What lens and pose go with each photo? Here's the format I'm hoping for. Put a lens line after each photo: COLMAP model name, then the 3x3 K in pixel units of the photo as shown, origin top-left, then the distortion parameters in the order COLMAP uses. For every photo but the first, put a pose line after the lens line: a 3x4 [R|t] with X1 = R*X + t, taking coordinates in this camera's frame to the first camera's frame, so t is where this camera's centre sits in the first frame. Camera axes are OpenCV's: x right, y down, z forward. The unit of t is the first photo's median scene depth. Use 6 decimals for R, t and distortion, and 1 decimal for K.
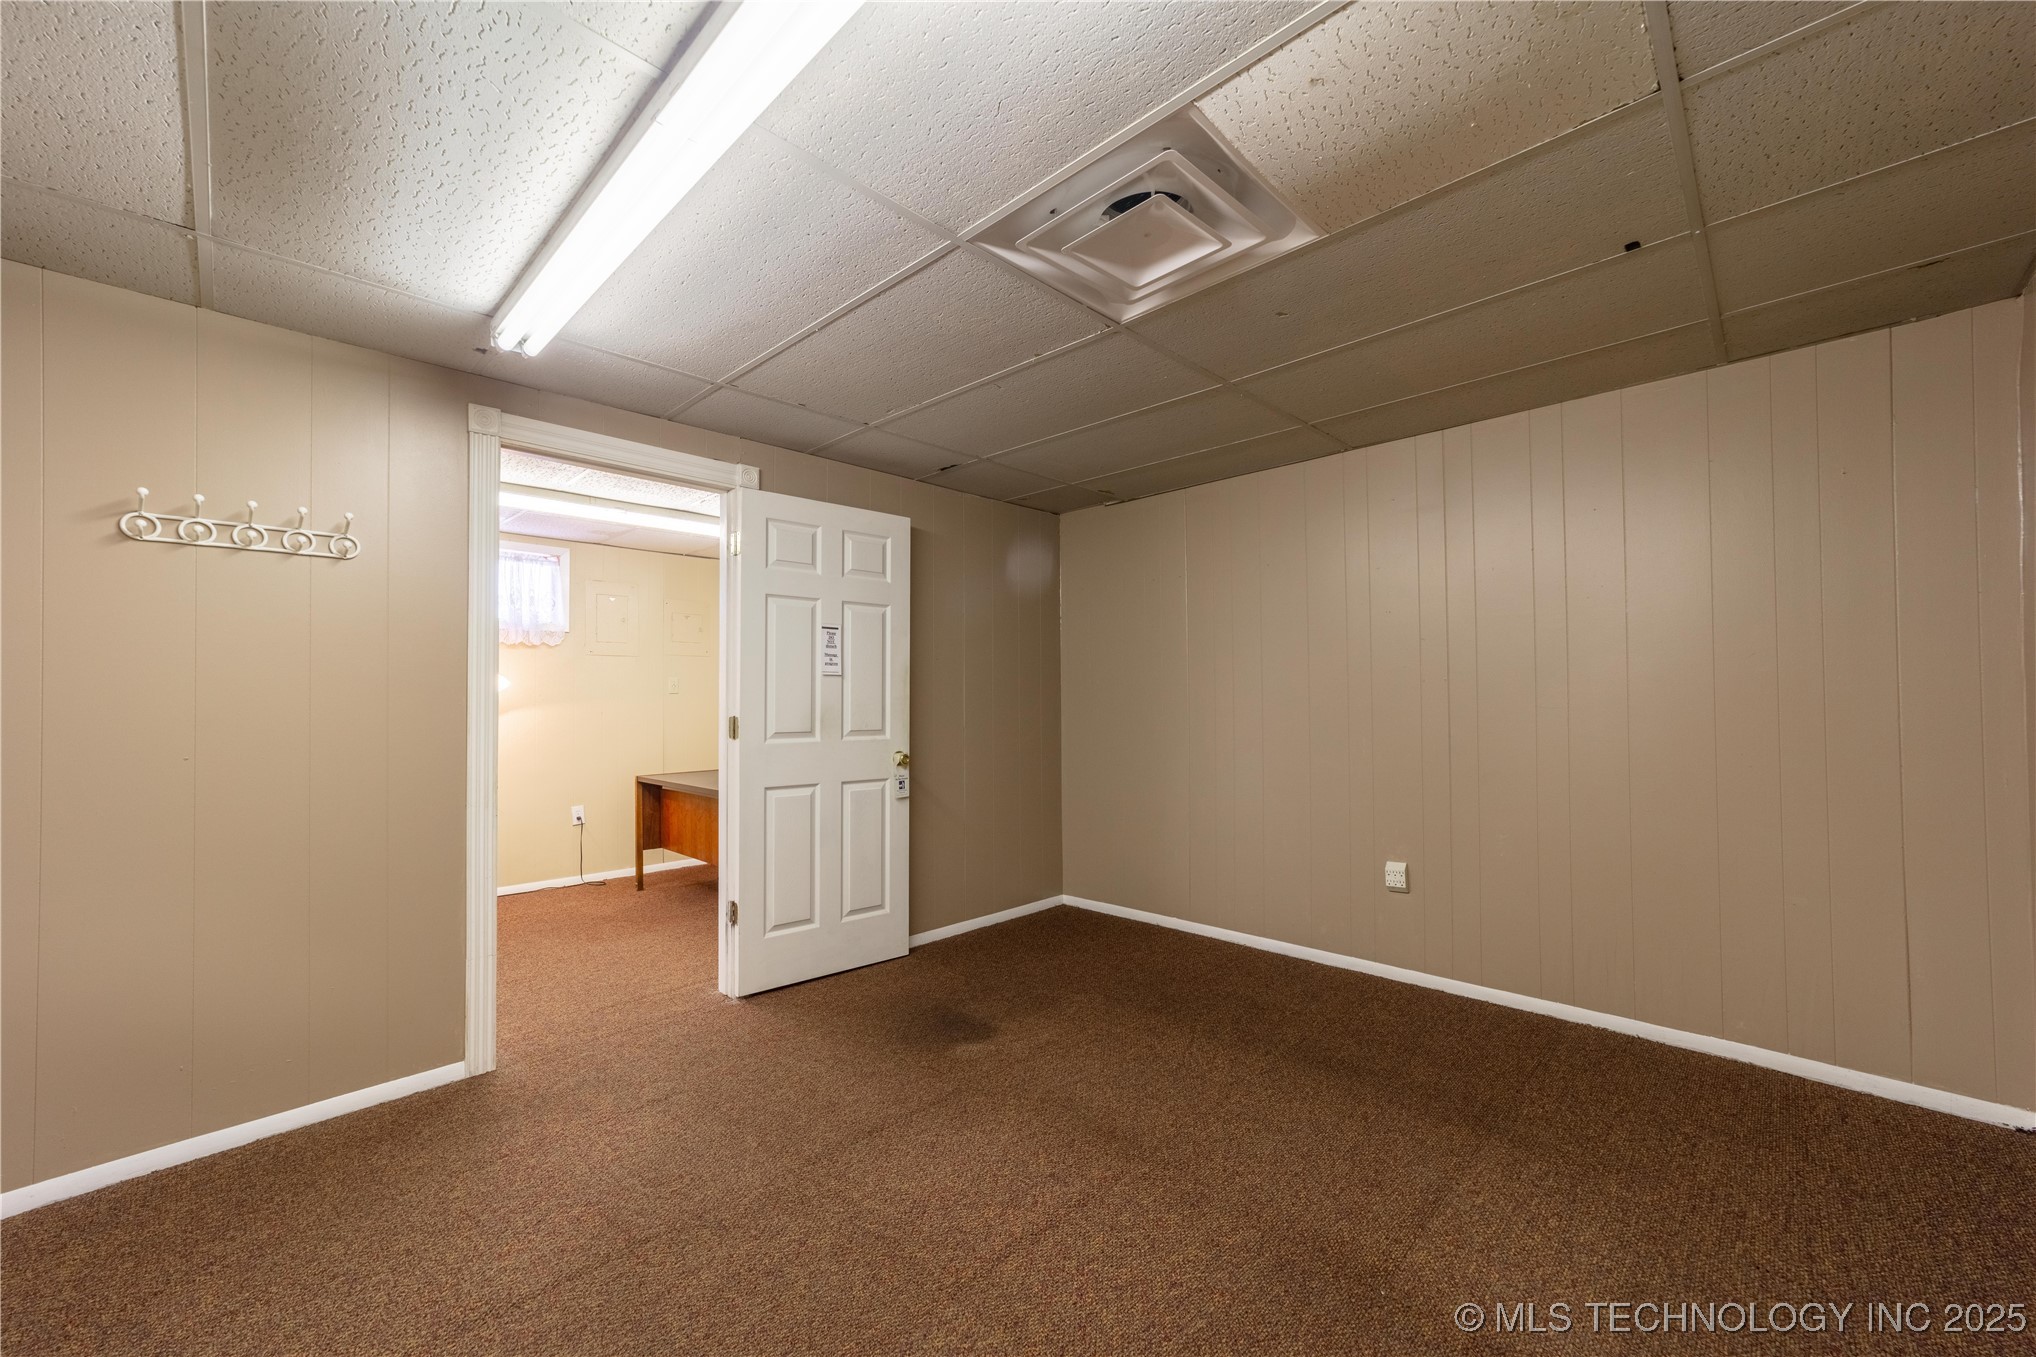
lens RADIAL K [[792.1, 0, 1016.2], [0, 792.1, 697.0], [0, 0, 1]] dist [-0.000057, 0.000792]
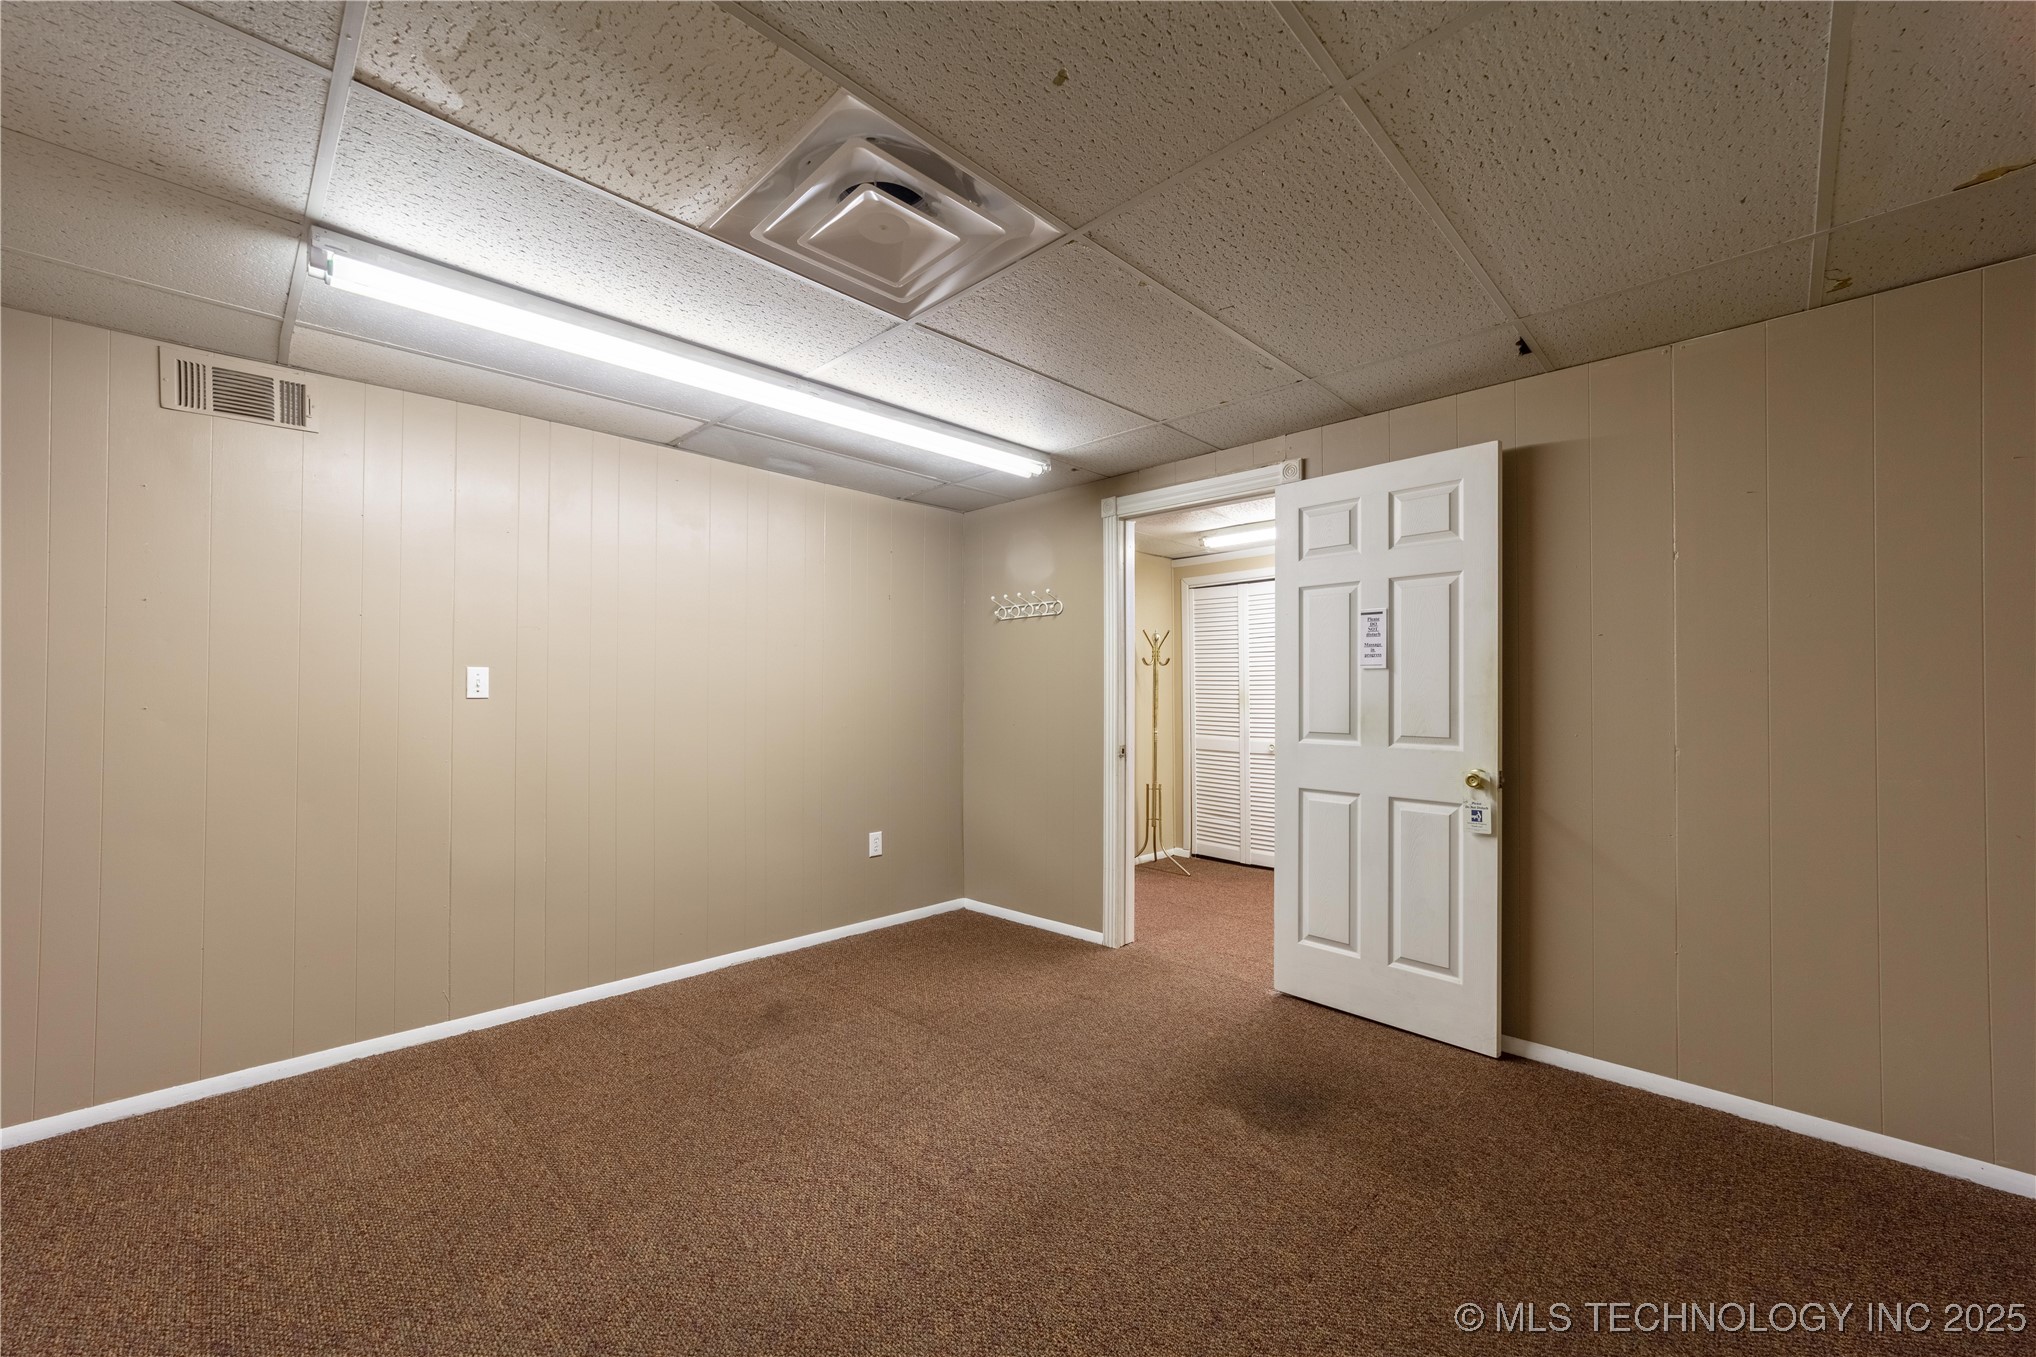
lens RADIAL K [[792.1, 0, 1016.2], [0, 792.1, 697.0], [0, 0, 1]] dist [-0.000057, 0.000792]
pose [[0.011539, 0.007988, -0.999902, 0.613414], [0.002612, 0.999964, 0.008019, -0.005072], [0.999930, -0.002704, 0.011518, 0.612132]]
